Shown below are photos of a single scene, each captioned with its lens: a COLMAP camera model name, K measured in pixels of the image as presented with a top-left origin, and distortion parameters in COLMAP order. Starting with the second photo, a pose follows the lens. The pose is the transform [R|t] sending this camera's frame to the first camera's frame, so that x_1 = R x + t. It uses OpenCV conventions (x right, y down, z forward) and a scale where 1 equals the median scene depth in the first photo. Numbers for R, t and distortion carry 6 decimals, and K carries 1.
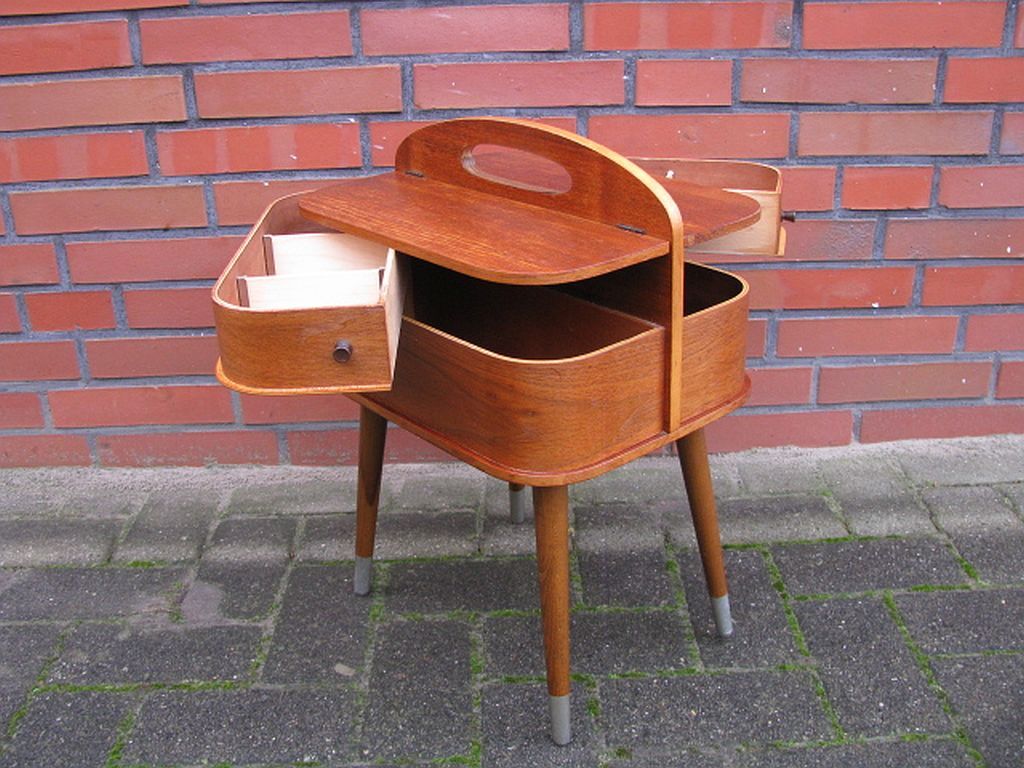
lens RADIAL K [[1081.4, 0, 489.5], [0, 1081.4, 352.1], [0, 0, 1]] dist [-0.219203, 0.253552]
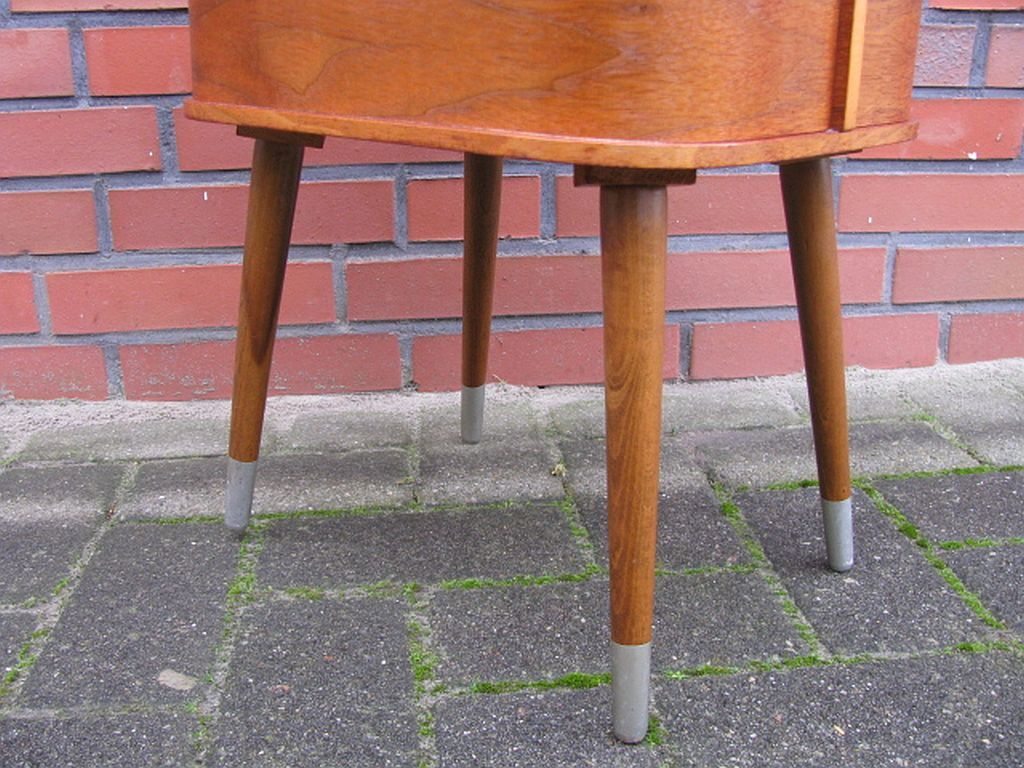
lens RADIAL K [[1081.4, 0, 489.7], [0, 1081.4, 362.3], [0, 0, 1]] dist [-0.228141, 0.273924]
pose [[0.996225, -0.007829, 0.086456, -0.019366], [0.014010, 0.997369, -0.071129, 0.149508], [-0.085672, 0.072071, 0.993713, 0.372931]]
